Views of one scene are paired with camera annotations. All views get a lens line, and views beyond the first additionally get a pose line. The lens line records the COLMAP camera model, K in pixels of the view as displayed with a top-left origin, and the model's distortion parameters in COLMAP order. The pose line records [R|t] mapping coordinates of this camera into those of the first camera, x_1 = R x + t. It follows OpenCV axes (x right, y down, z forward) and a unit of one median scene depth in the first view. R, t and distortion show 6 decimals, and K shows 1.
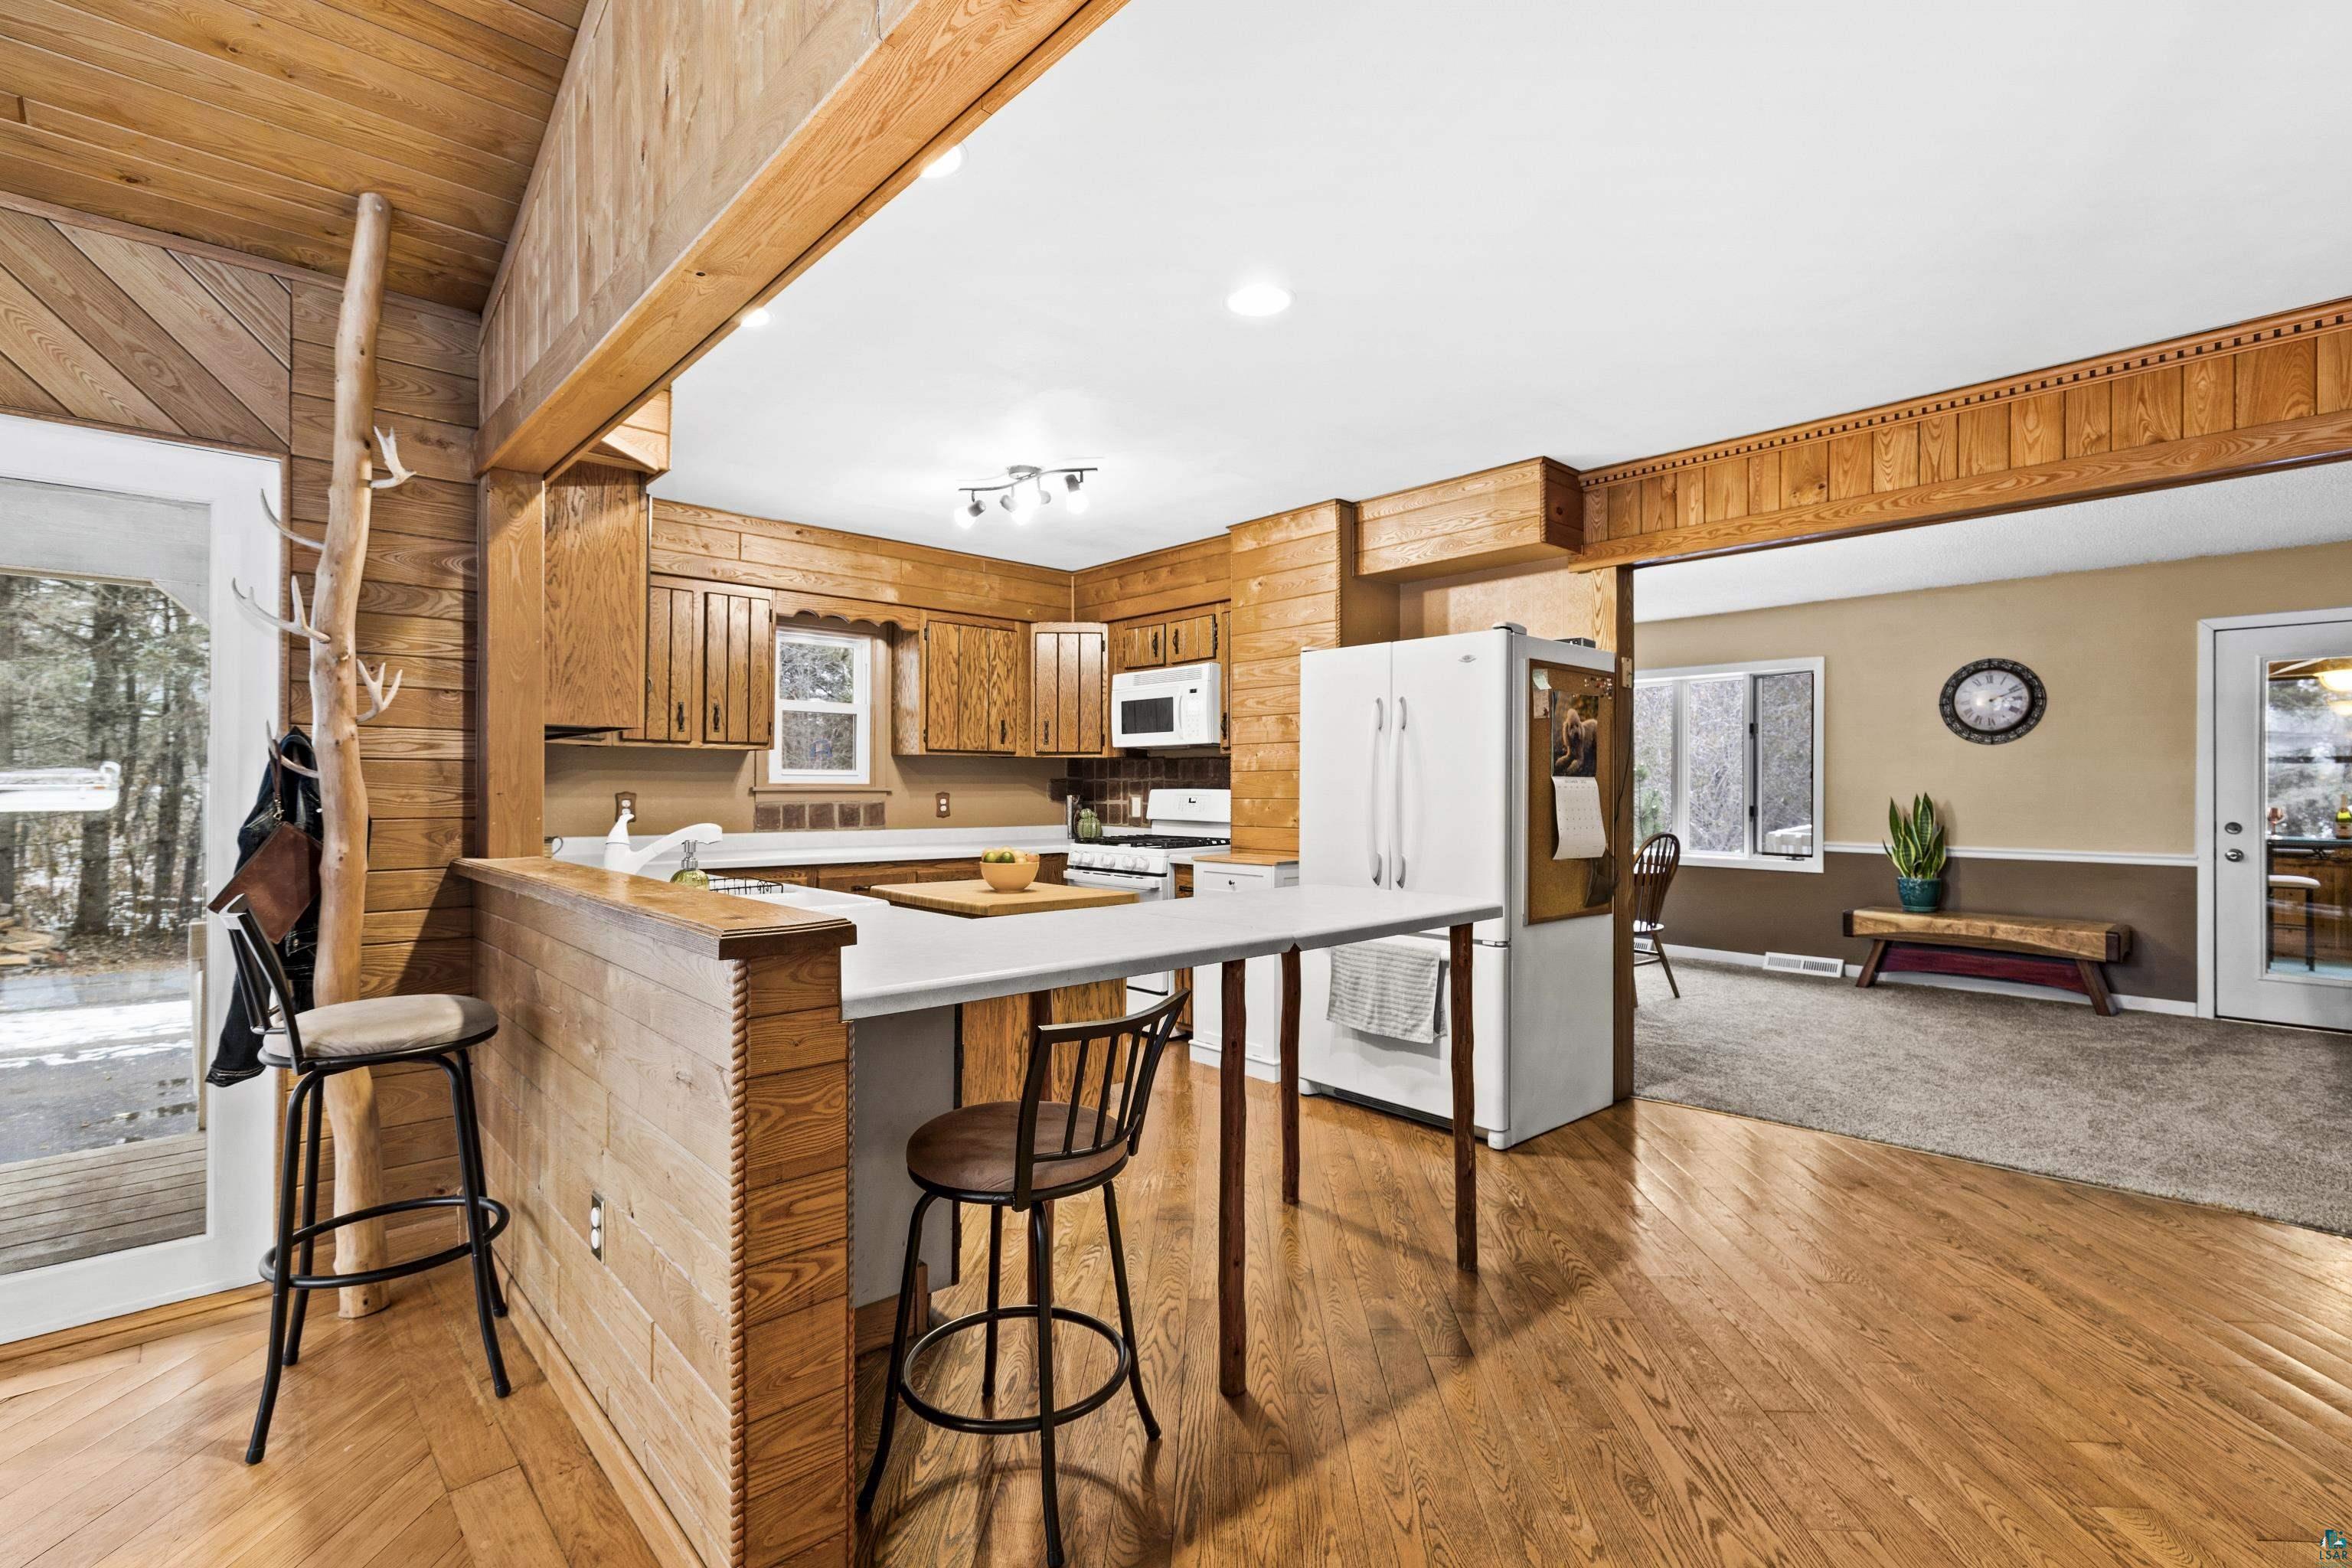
lens RADIAL K [[1068.7, 0, 1188.3], [0, 1068.7, 781.7], [0, 0, 1]] dist [0.009154, -0.001462]
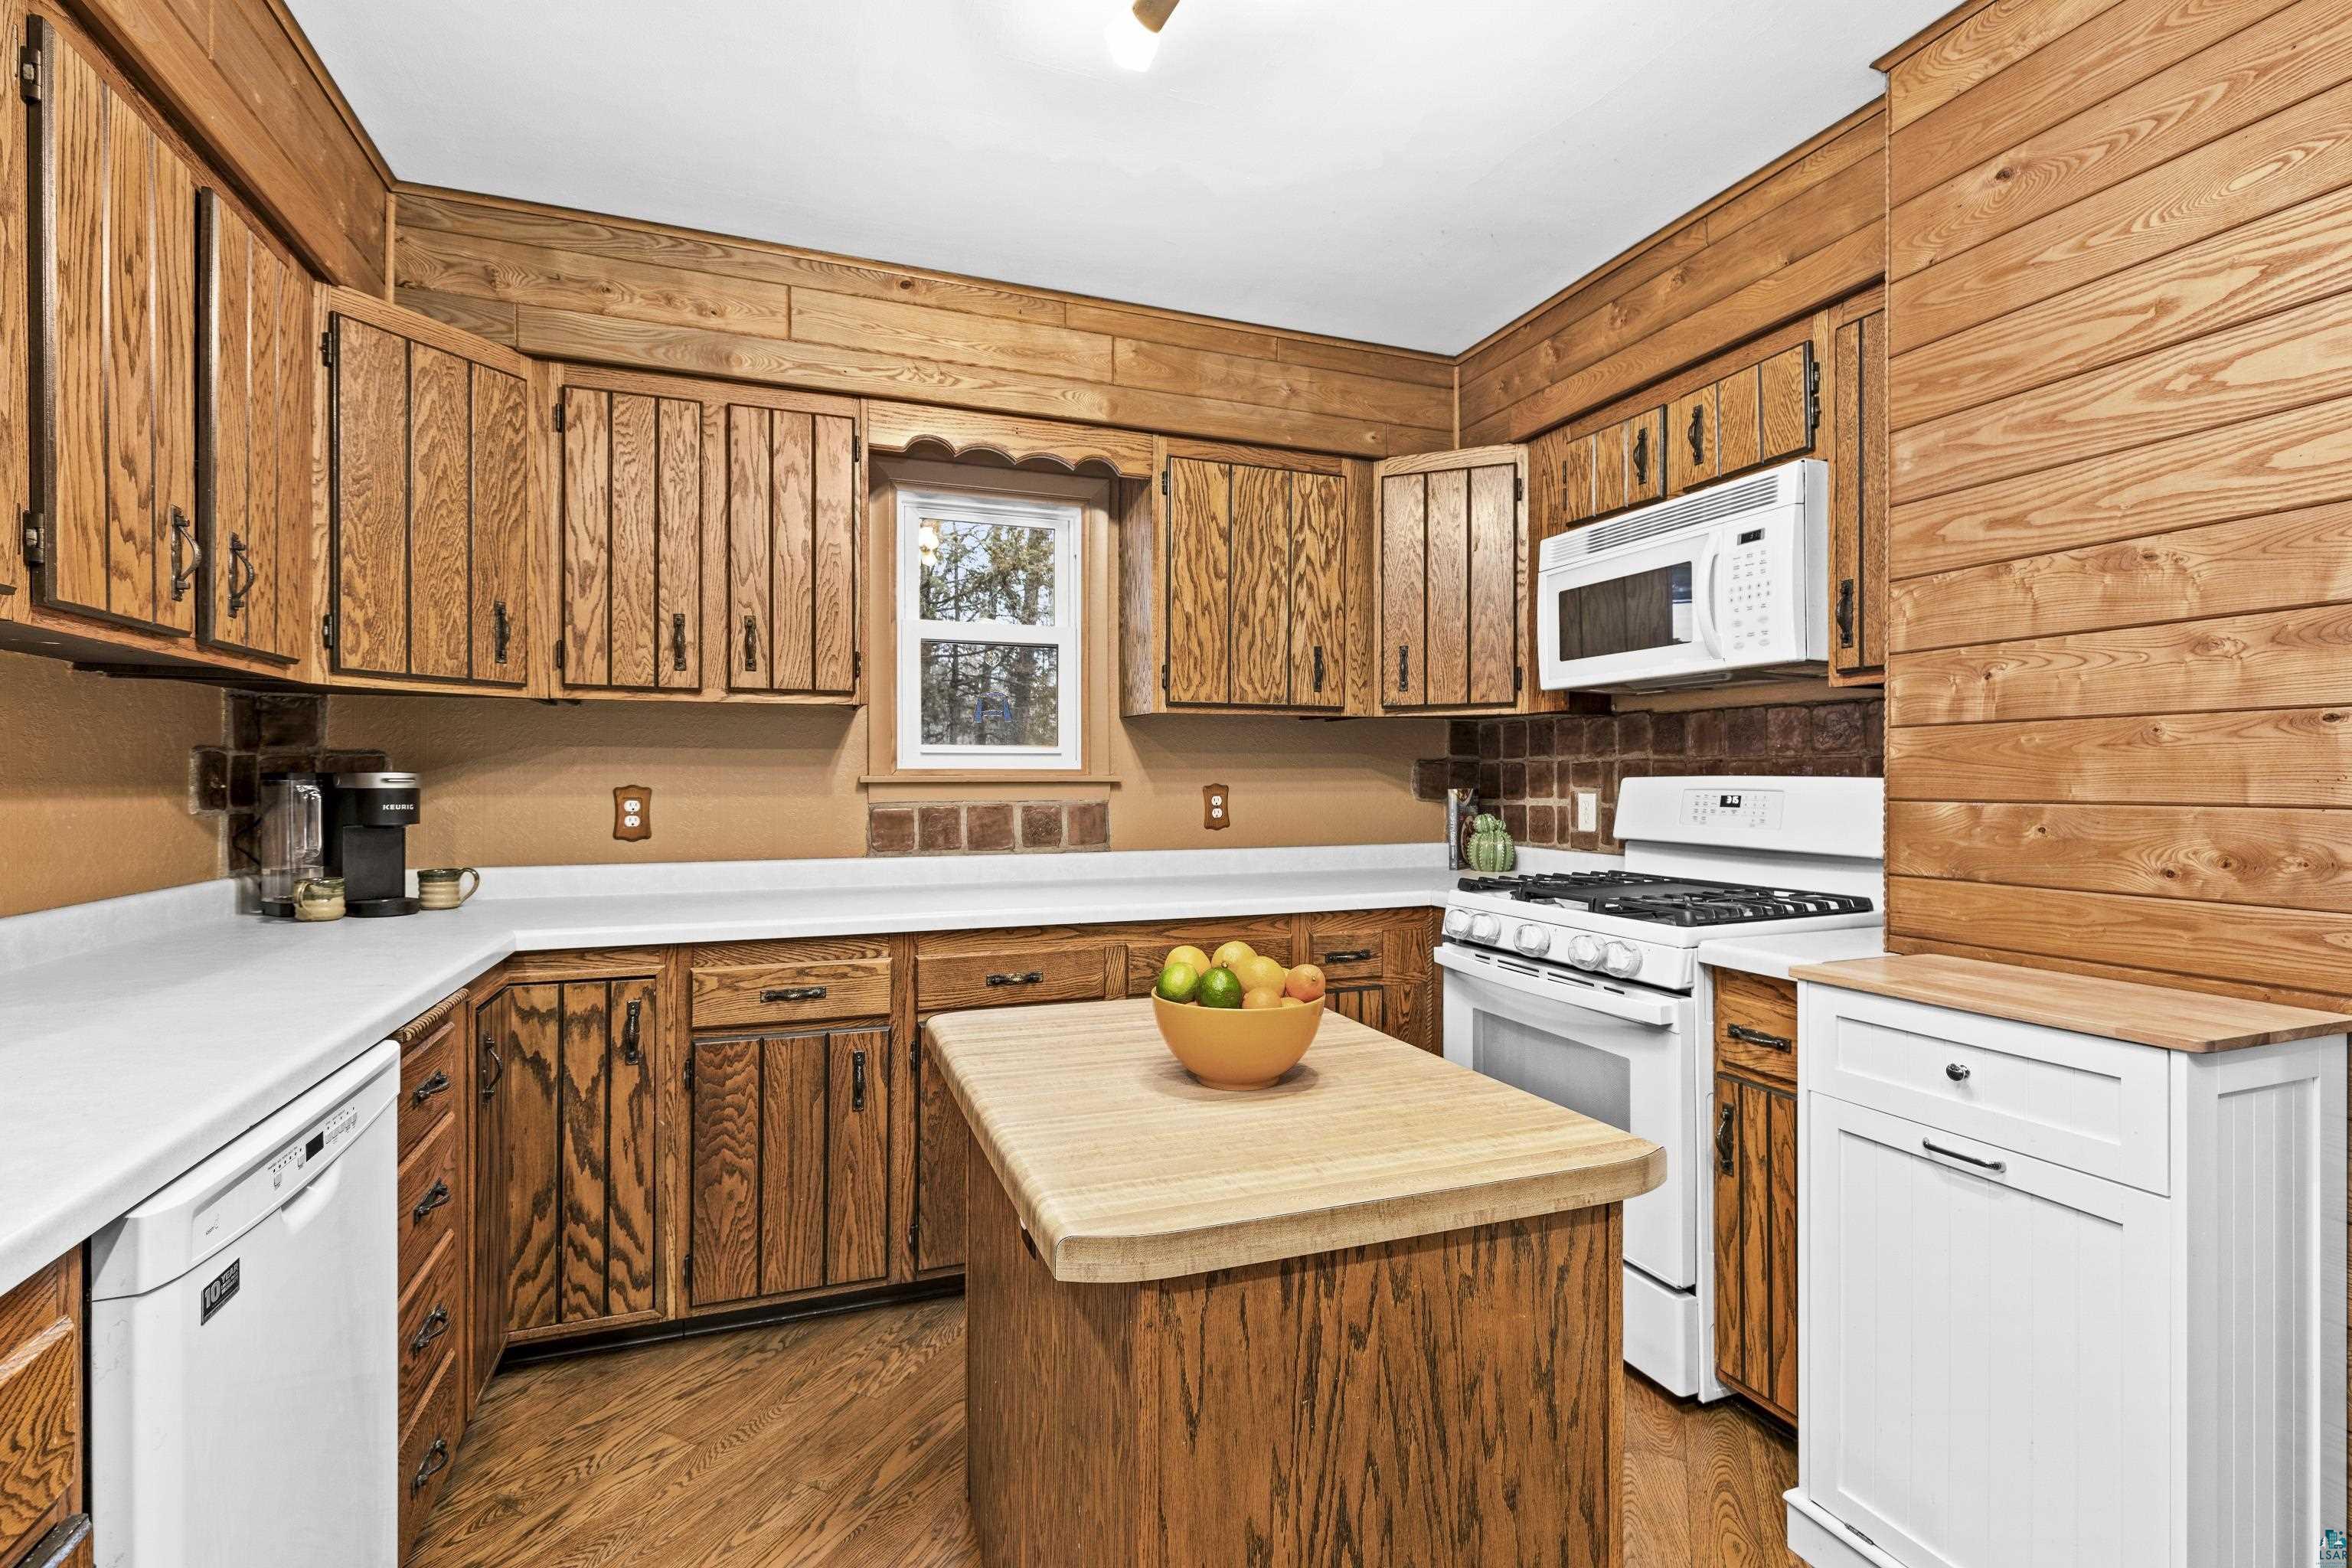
lens RADIAL K [[1068.7, 0, 1179.0], [0, 1068.7, 781.5], [0, 0, 1]] dist [0.009154, -0.001462]
pose [[0.928521, -0.002958, -0.371269, -0.044769], [0.006655, 0.999940, 0.008677, 0.003951], [0.371221, -0.010528, 0.928485, 0.513803]]
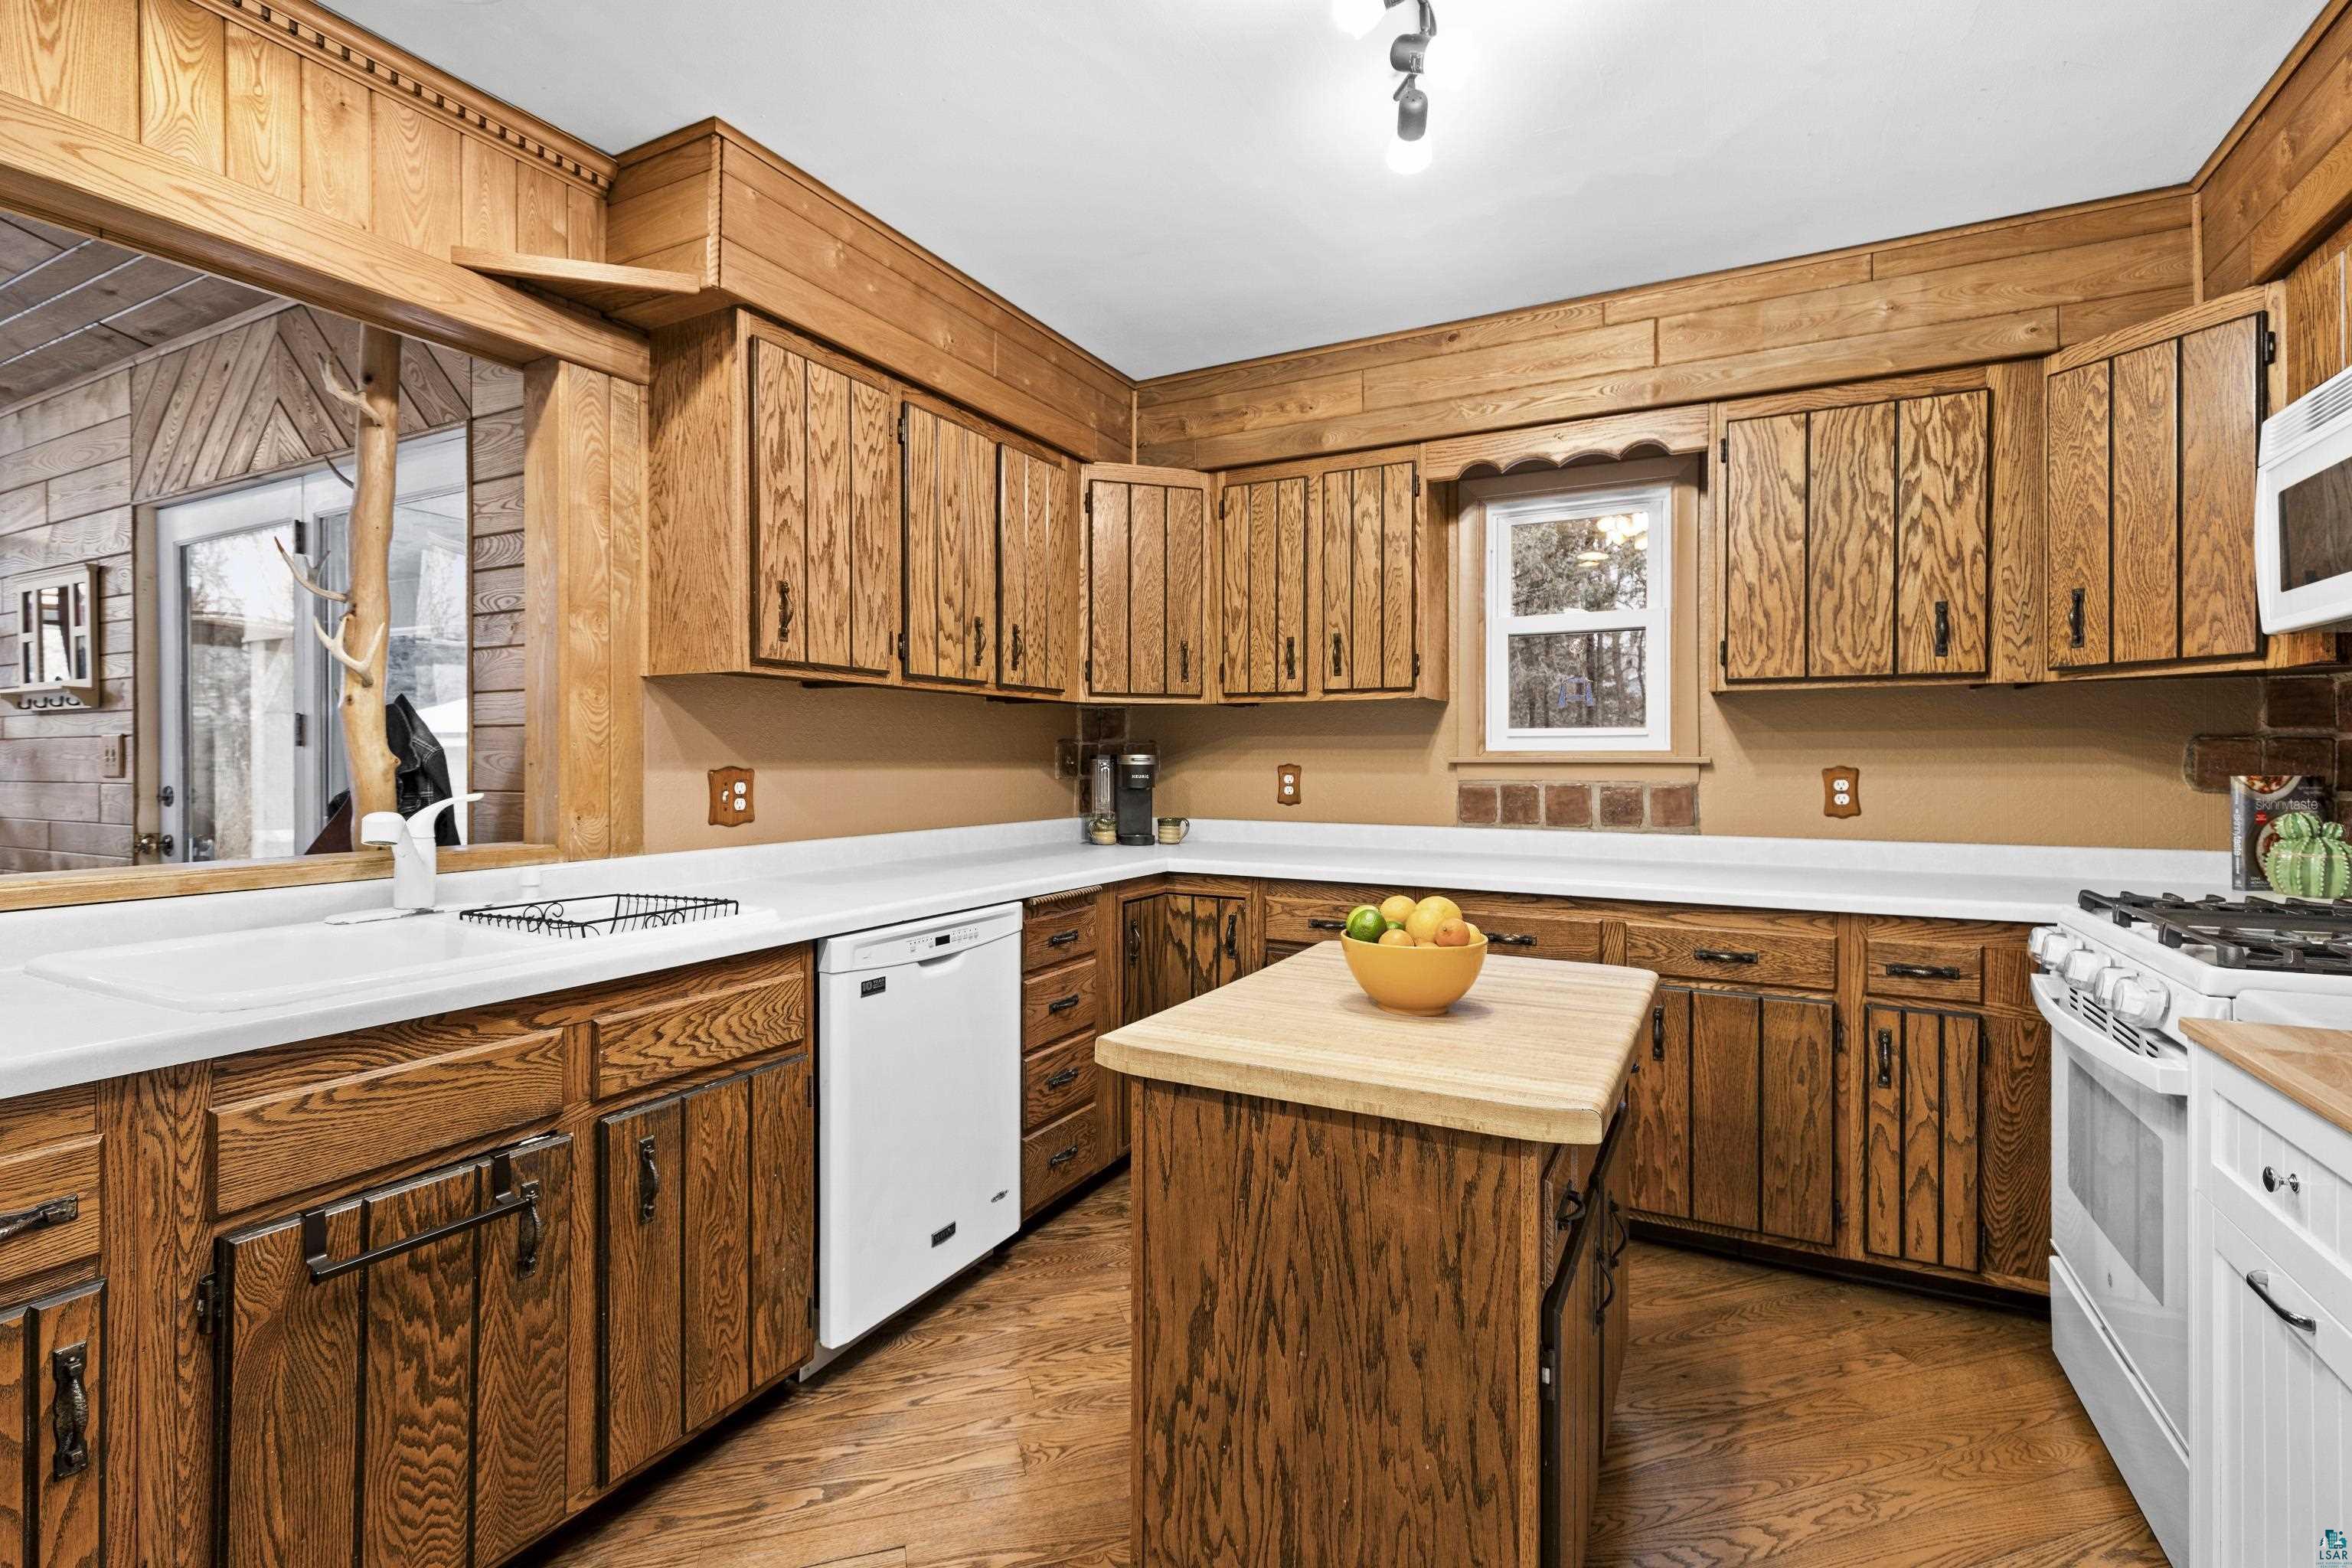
lens RADIAL K [[1068.7, 0, 1179.2], [0, 1068.7, 761.8], [0, 0, 1]] dist [0.009154, -0.001462]
pose [[0.337571, -0.000869, -0.941300, 0.141335], [0.006310, 0.999979, 0.001340, 0.005661], [0.941279, -0.006392, 0.337570, 0.588802]]
